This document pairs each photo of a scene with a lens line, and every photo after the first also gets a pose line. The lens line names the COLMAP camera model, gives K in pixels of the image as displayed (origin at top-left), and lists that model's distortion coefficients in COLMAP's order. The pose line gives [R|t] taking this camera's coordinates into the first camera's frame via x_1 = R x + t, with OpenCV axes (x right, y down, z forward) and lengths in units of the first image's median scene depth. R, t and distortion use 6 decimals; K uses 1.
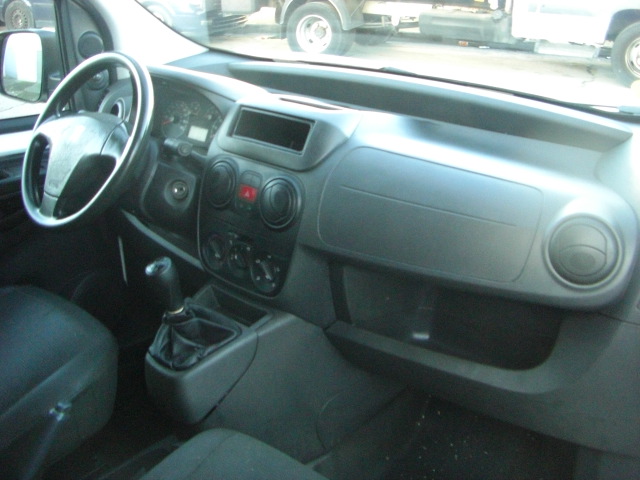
lens RADIAL K [[753.8, 0, 320.0], [0, 753.8, 240.0], [0, 0, 1]] dist [-0.077327, 0.049081]
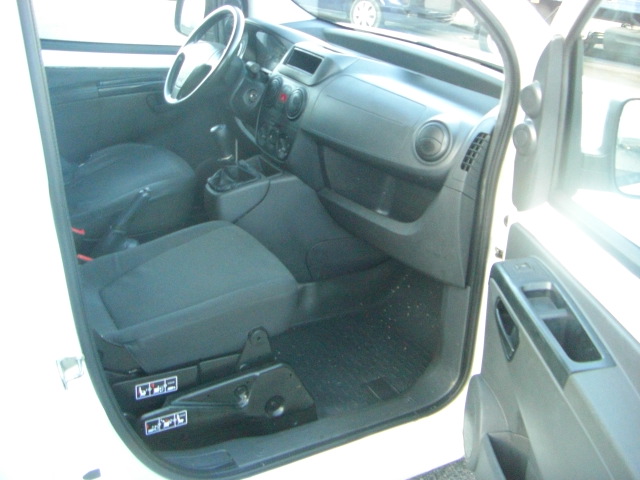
lens RADIAL K [[753.8, 0, 320.0], [0, 753.8, 240.0], [0, 0, 1]] dist [-0.077327, 0.049081]
pose [[0.946114, 0.186585, -0.264678, 0.454427], [-0.186701, 0.982100, 0.024954, 0.179150], [0.264596, 0.025806, 0.964014, -0.524063]]
